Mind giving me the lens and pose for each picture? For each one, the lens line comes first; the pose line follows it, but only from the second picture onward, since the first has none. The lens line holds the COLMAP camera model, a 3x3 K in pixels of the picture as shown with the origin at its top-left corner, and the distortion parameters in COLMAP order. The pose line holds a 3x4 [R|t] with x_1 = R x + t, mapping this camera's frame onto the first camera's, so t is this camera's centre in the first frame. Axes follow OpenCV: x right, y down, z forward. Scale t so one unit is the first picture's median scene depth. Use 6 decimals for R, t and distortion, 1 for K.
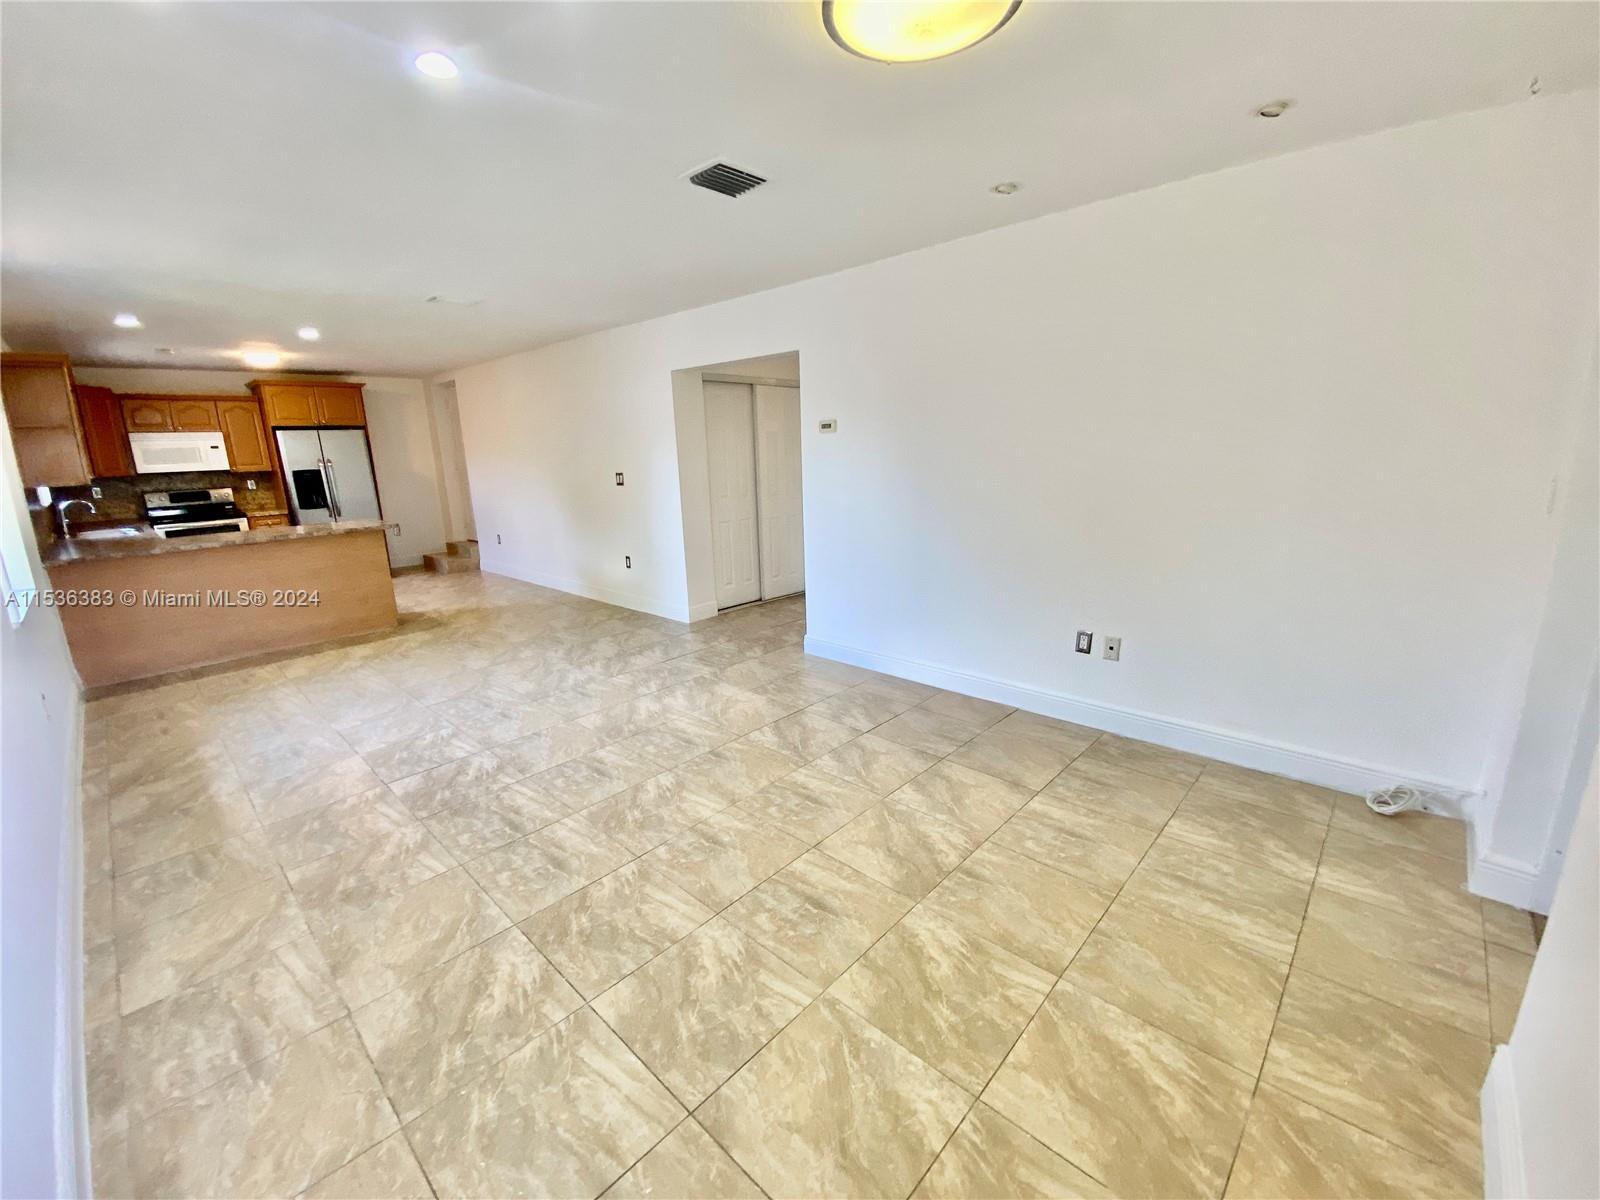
lens RADIAL K [[657.1, 0, 795.9], [0, 657.1, 601.7], [0, 0, 1]] dist [0.031577, -0.025752]
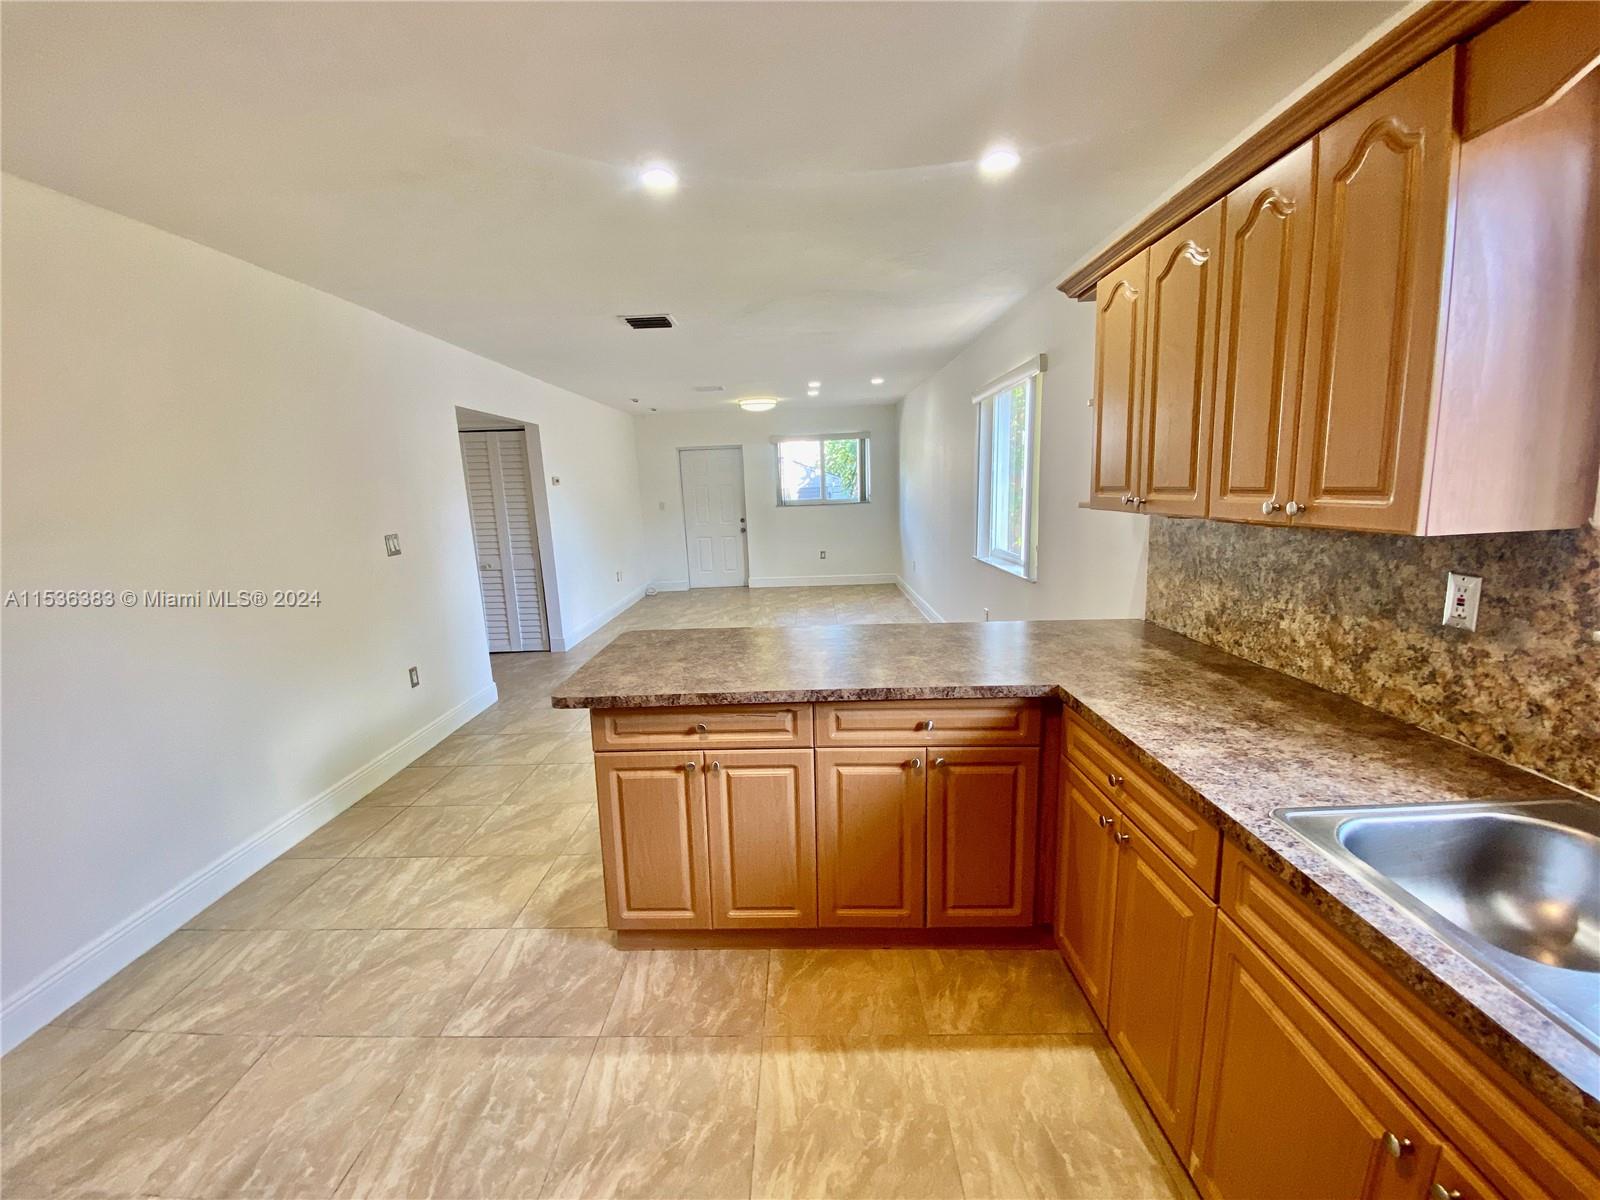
lens RADIAL K [[657.1, 0, 795.9], [0, 657.1, 601.7], [0, 0, 1]] dist [0.031577, -0.025752]
pose [[-0.660641, -0.084930, 0.745882, -1.350020], [0.217873, 0.929122, 0.298769, -0.331201], [-0.718390, 0.359887, -0.595312, 1.539714]]
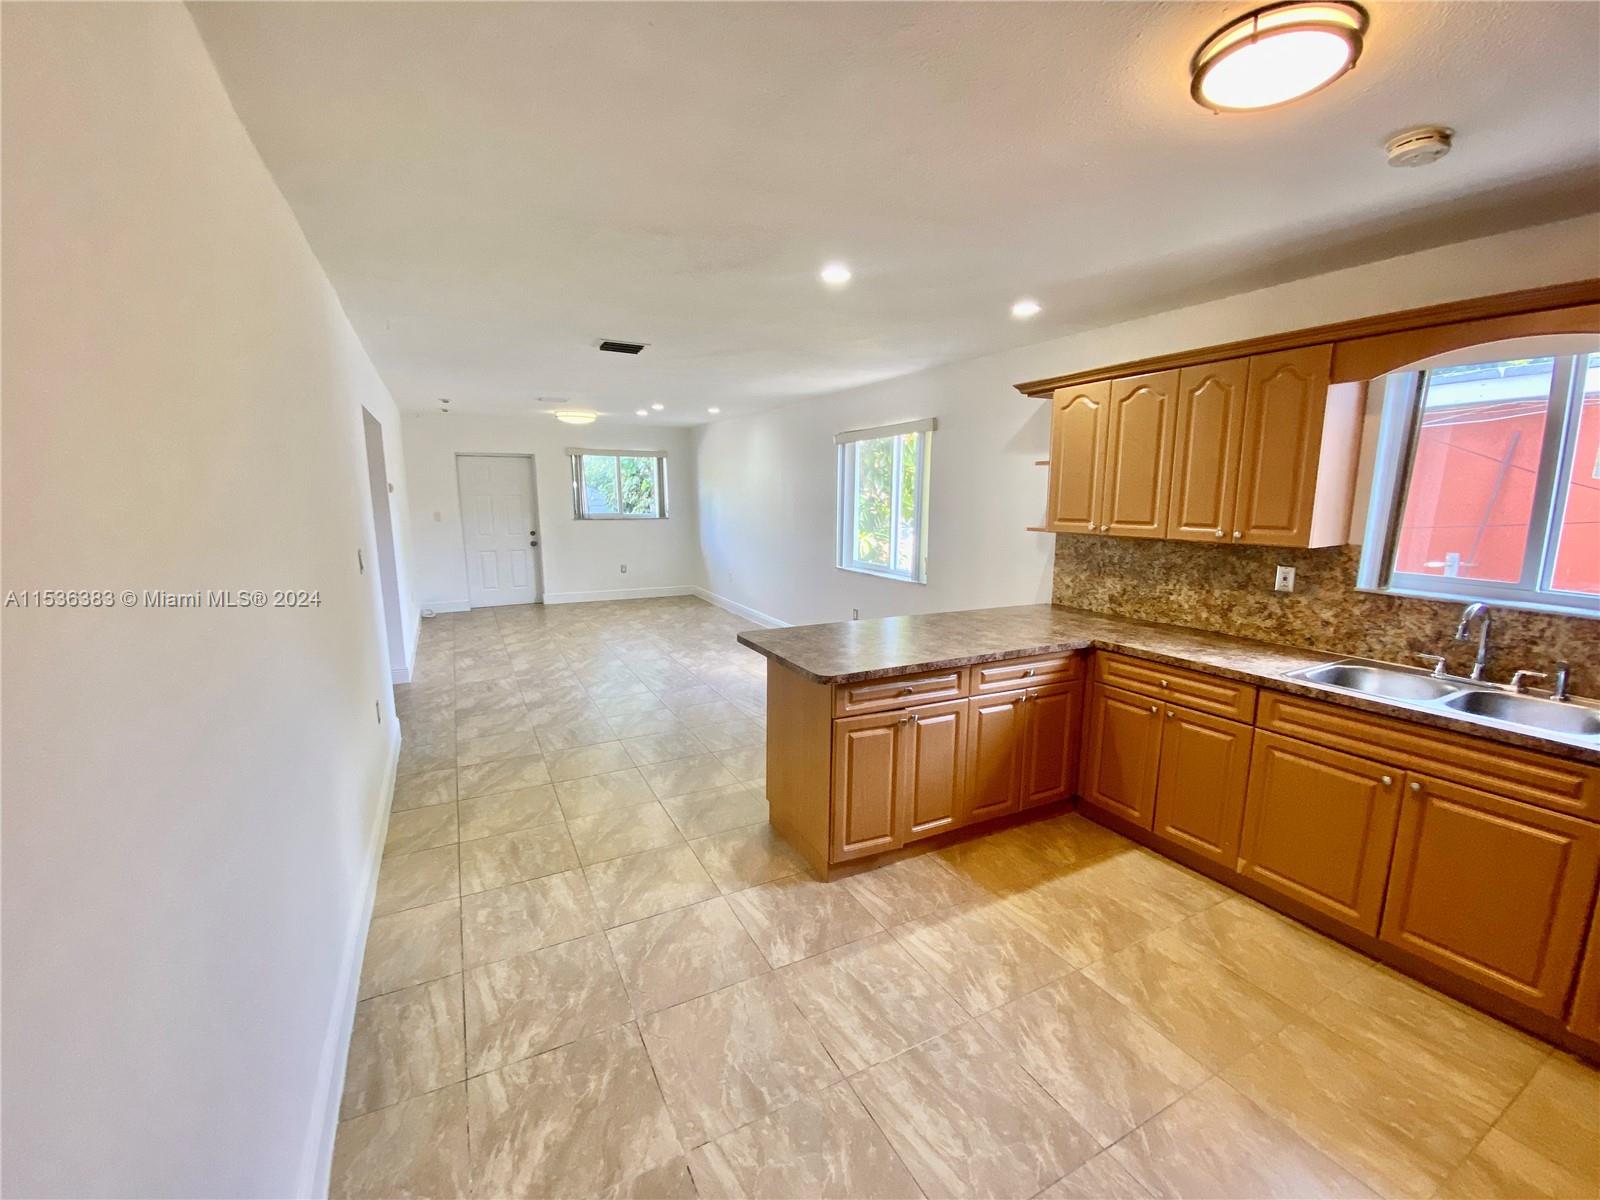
lens RADIAL K [[661.7, 0, 786.3], [0, 661.7, 601.2], [0, 0, 1]] dist [0.014131, -0.021178]
pose [[-0.941401, -0.034033, 0.335568, -1.067233], [0.093340, 0.929755, 0.356151, -0.438178], [-0.324117, 0.366603, -0.872096, 1.897303]]
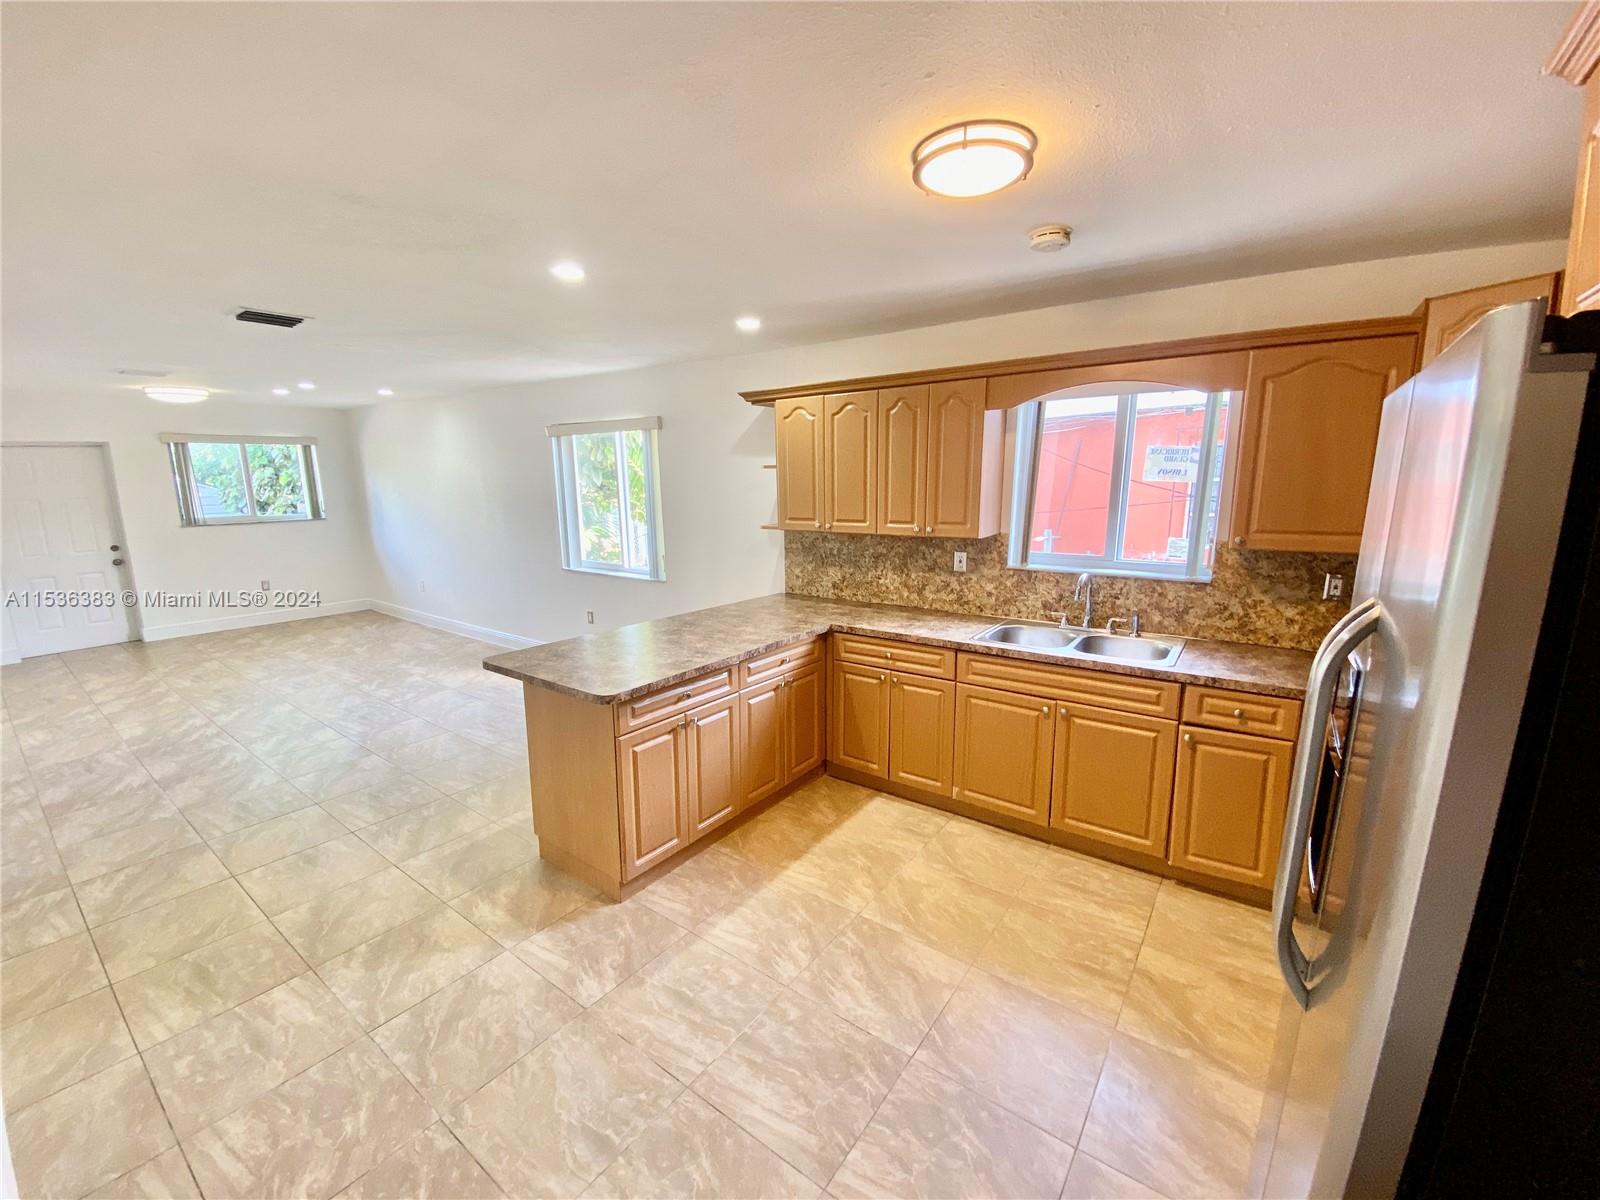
lens RADIAL K [[658.6, 0, 800.0], [0, 658.6, 600.0], [0, 0, 1]] dist [0.046934, -0.042830]
pose [[-0.991662, 0.050800, -0.118435, -1.006820], [-0.000303, 0.918105, 0.396337, -0.465655], [0.128869, 0.393068, -0.910434, 1.908168]]
